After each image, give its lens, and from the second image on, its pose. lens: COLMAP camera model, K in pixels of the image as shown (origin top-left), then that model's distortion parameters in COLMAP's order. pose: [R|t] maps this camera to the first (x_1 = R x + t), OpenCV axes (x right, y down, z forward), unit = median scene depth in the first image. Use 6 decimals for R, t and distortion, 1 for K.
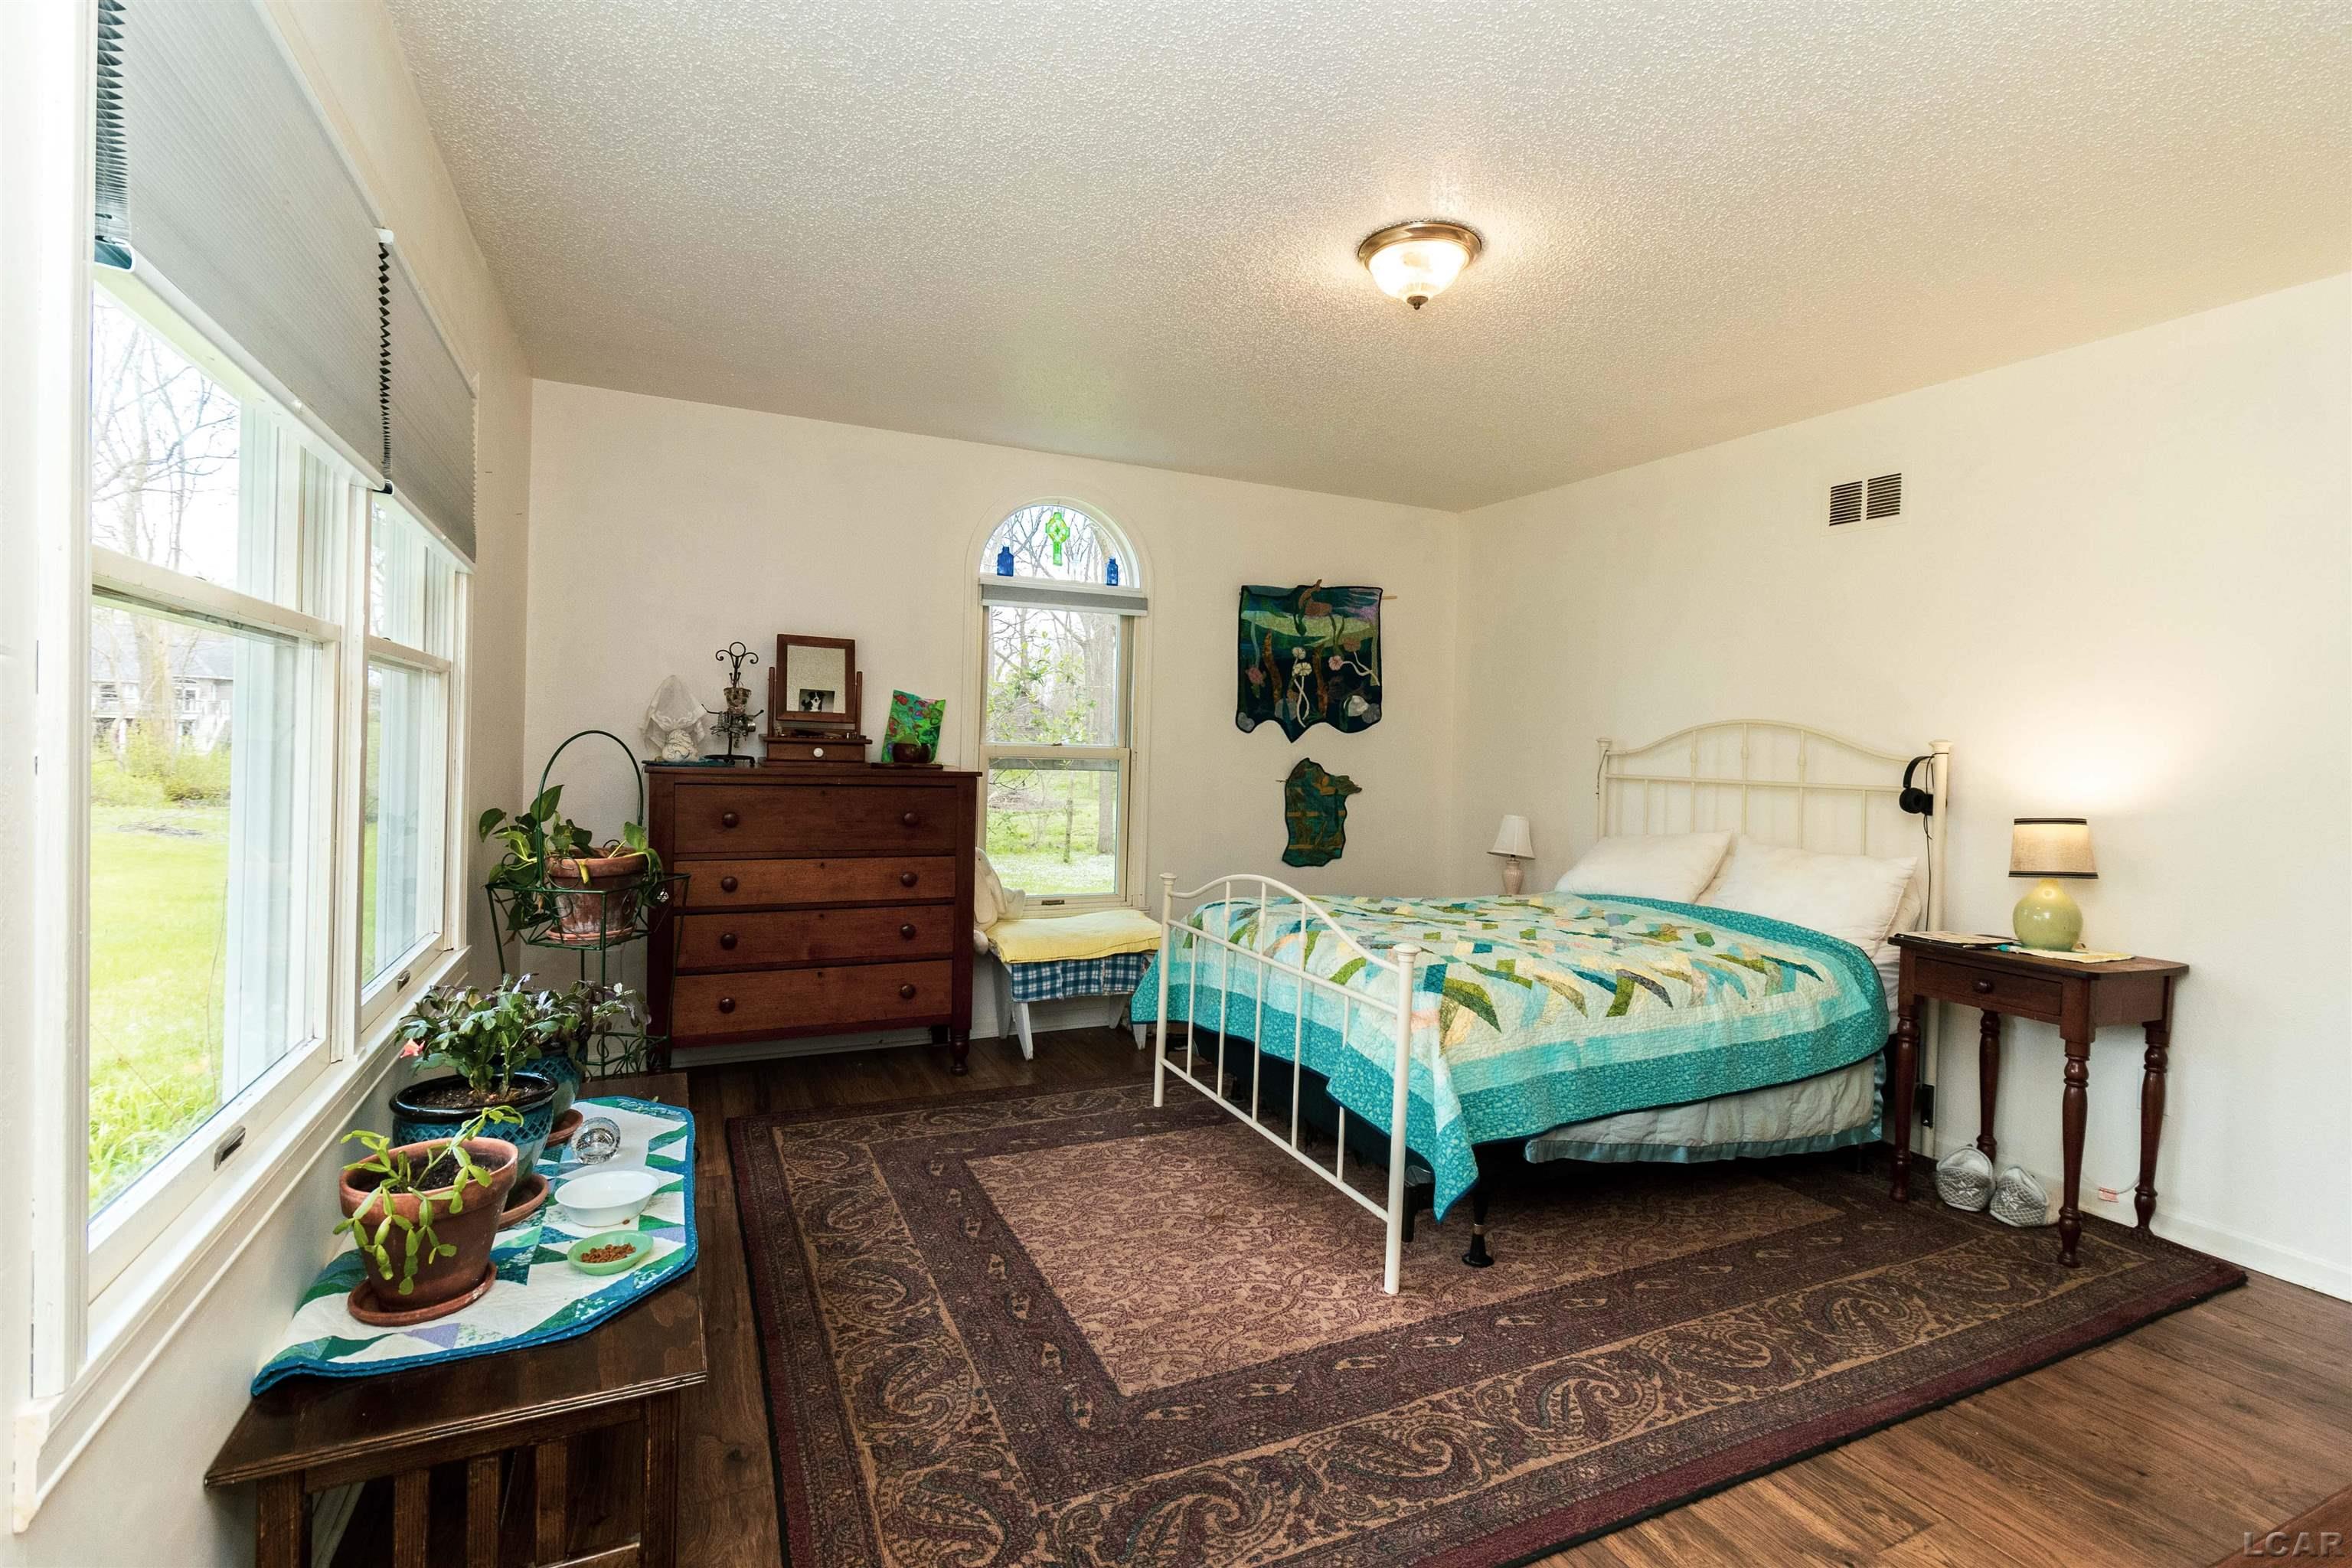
lens RADIAL K [[1089.1, 0, 1182.4], [0, 1089.1, 771.4], [0, 0, 1]] dist [-0.003063, -0.000888]
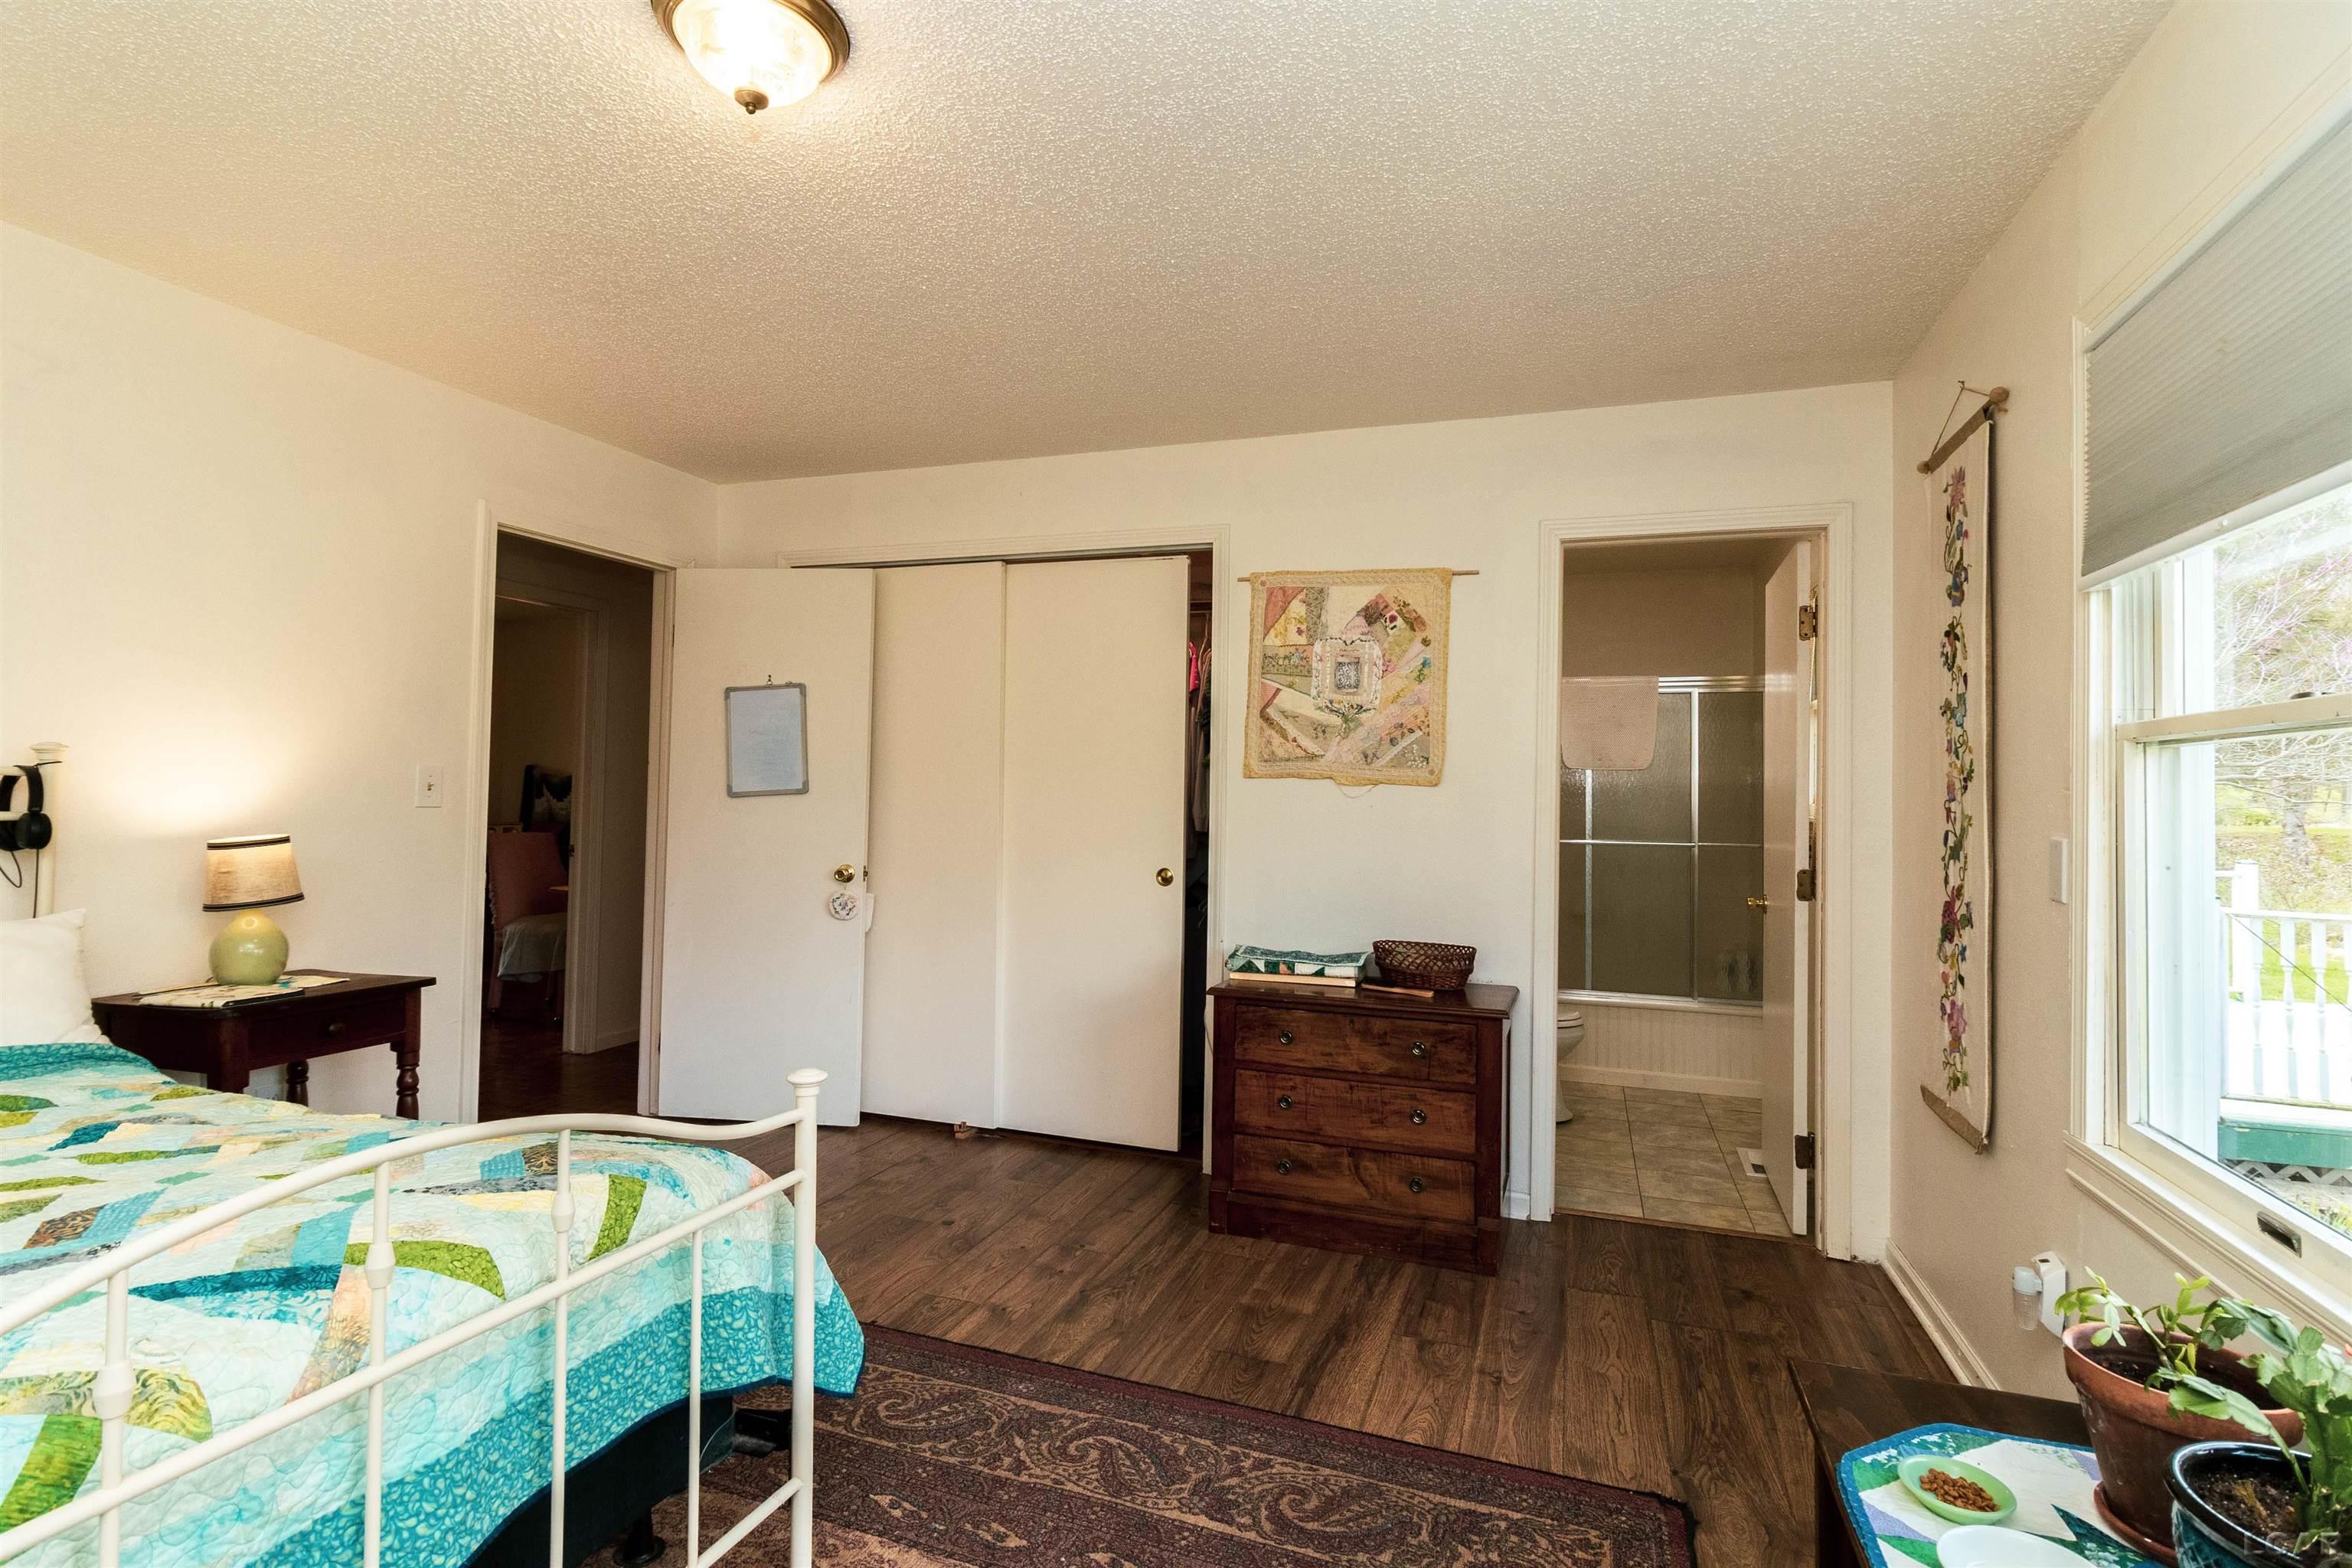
lens RADIAL K [[1089.1, 0, 1200.1], [0, 1089.1, 769.2], [0, 0, 1]] dist [-0.003063, -0.000888]
pose [[-0.711225, -0.021639, 0.702631, -0.231893], [-0.019812, 0.999746, 0.010734, -0.024025], [-0.702685, -0.006286, -0.711473, 0.664277]]
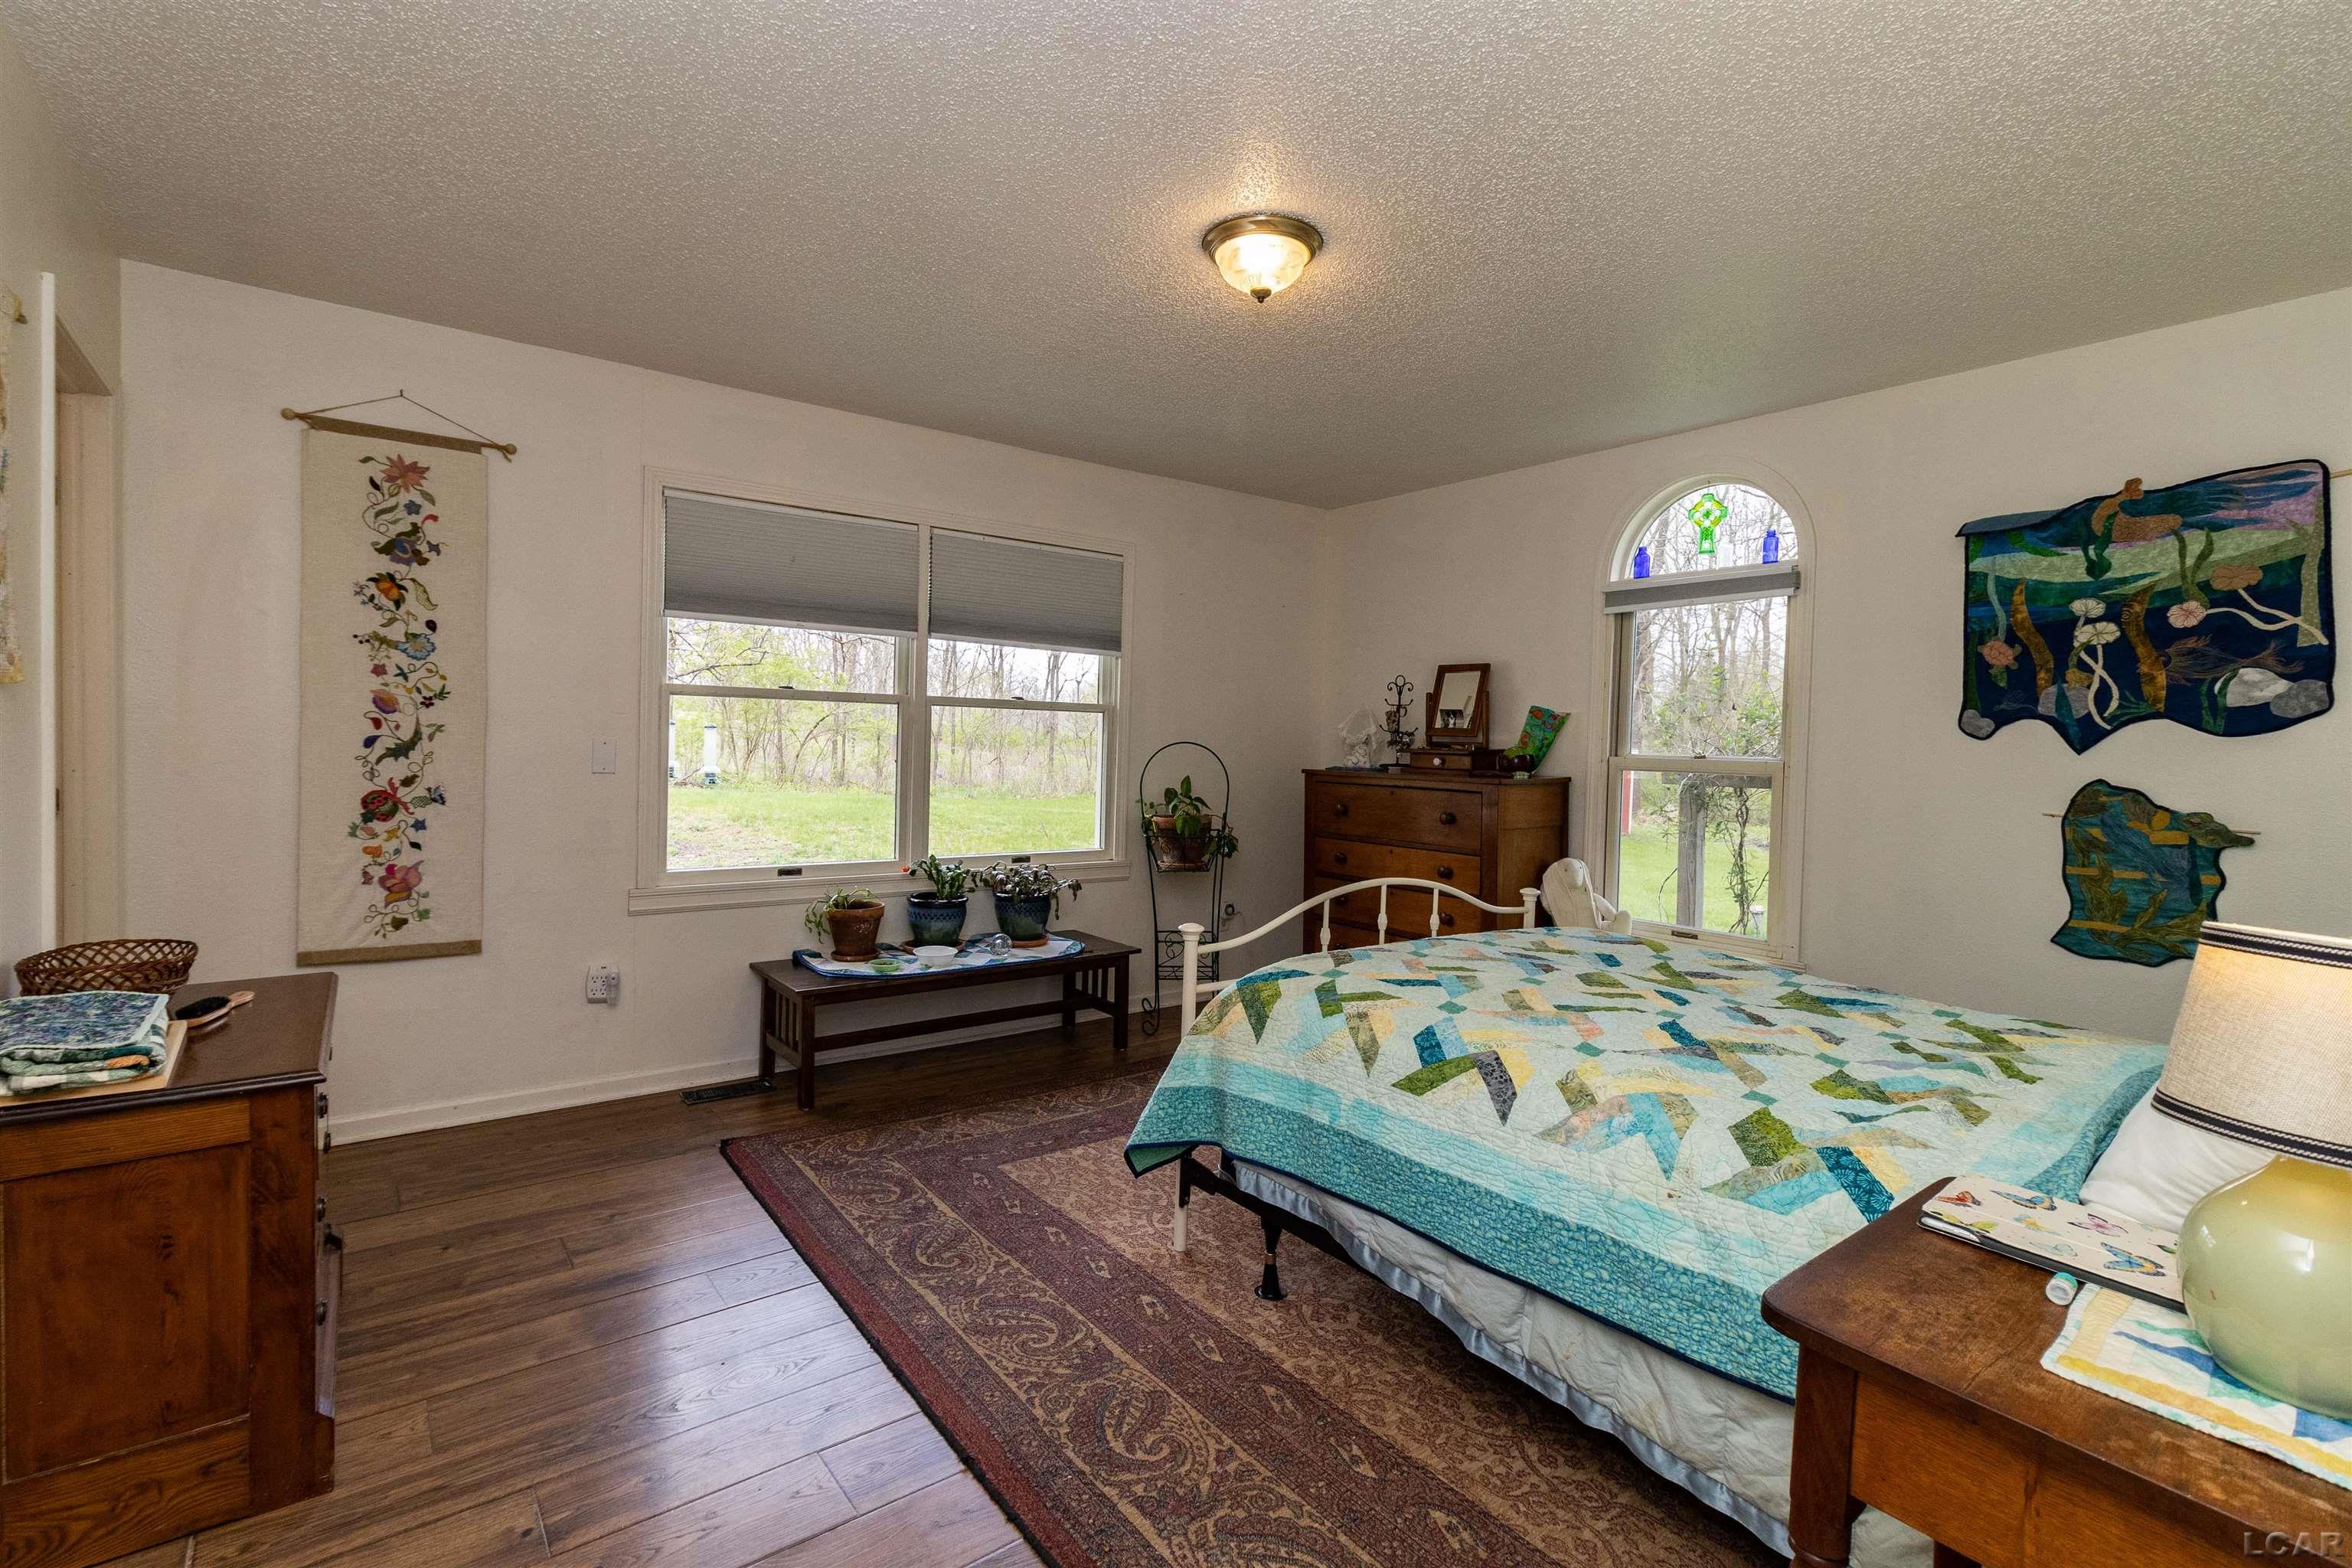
lens RADIAL K [[1089.1, 0, 1180.2], [0, 1089.1, 786.3], [0, 0, 1]] dist [-0.003063, -0.000888]
pose [[0.198621, 0.017769, -0.979915, 0.620290], [-0.043982, 0.998990, 0.009200, 0.008664], [0.979089, 0.041271, 0.199202, 0.389732]]
